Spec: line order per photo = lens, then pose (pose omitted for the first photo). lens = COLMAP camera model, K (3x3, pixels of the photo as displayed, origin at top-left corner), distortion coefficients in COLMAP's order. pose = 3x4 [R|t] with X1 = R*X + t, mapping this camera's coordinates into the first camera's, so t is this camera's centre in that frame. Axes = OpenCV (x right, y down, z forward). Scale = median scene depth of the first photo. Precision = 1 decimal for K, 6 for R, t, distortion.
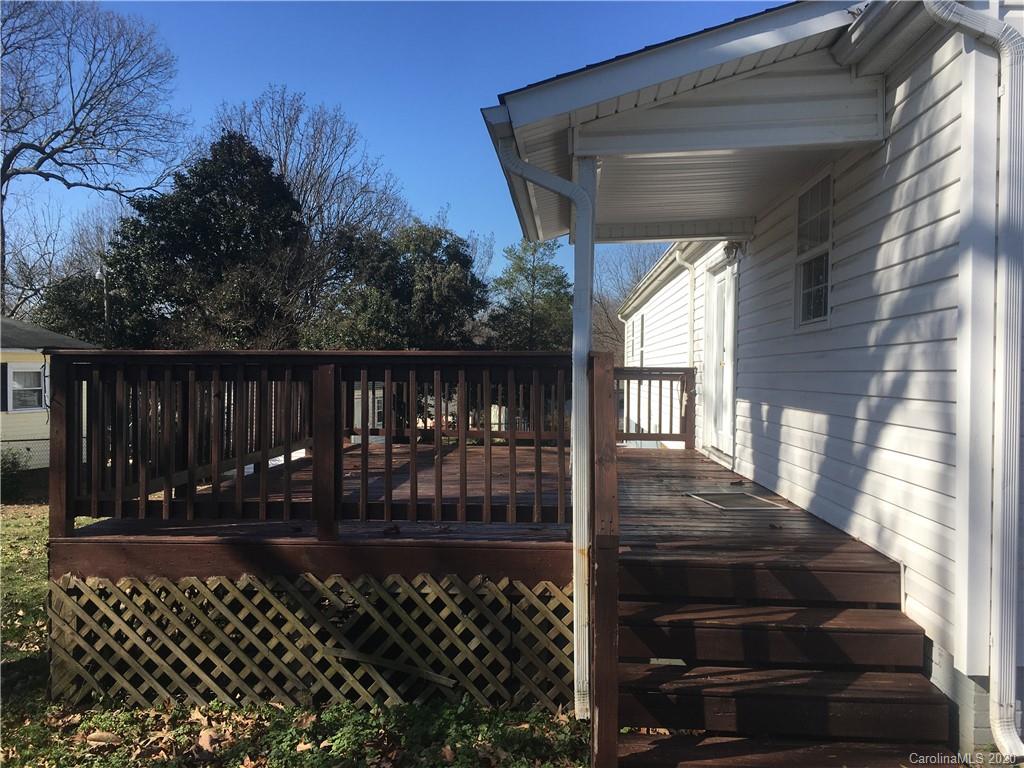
lens RADIAL K [[870.3, 0, 515.8], [0, 870.3, 382.7], [0, 0, 1]] dist [0.097989, -0.137732]
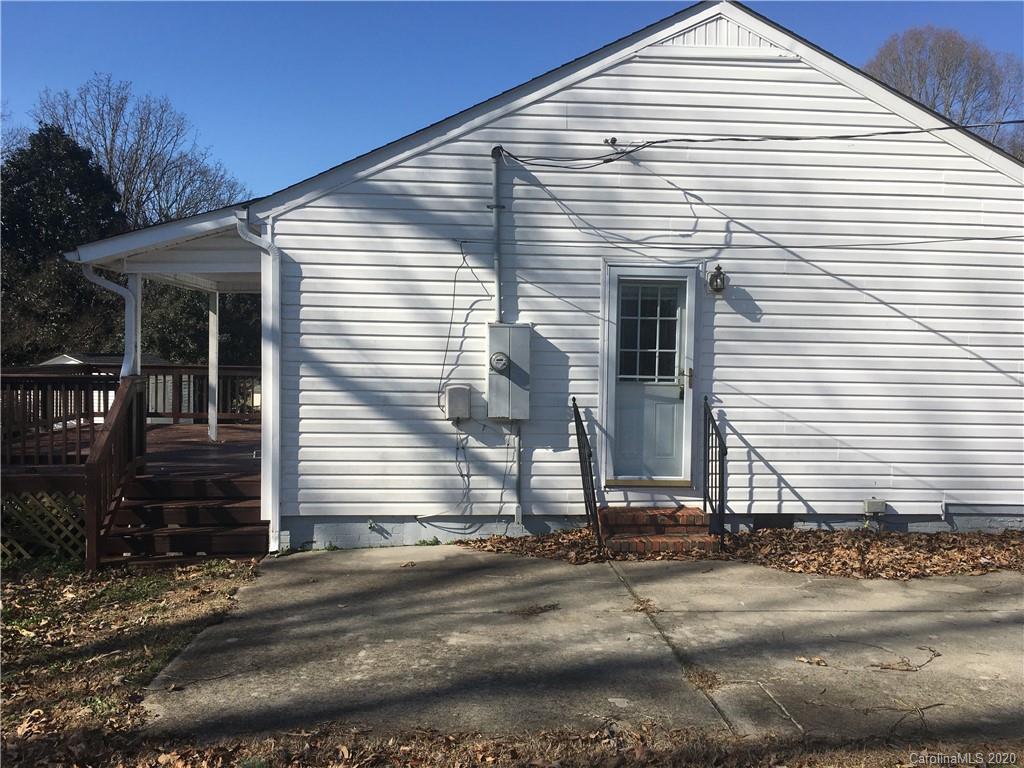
lens RADIAL K [[870.3, 0, 515.8], [0, 870.3, 382.7], [0, 0, 1]] dist [0.097989, -0.137732]
pose [[0.989818, -0.002473, 0.142320, 0.079672], [-0.001190, 0.999670, 0.025652, -0.008678], [-0.142337, -0.025560, 0.989488, -0.130191]]
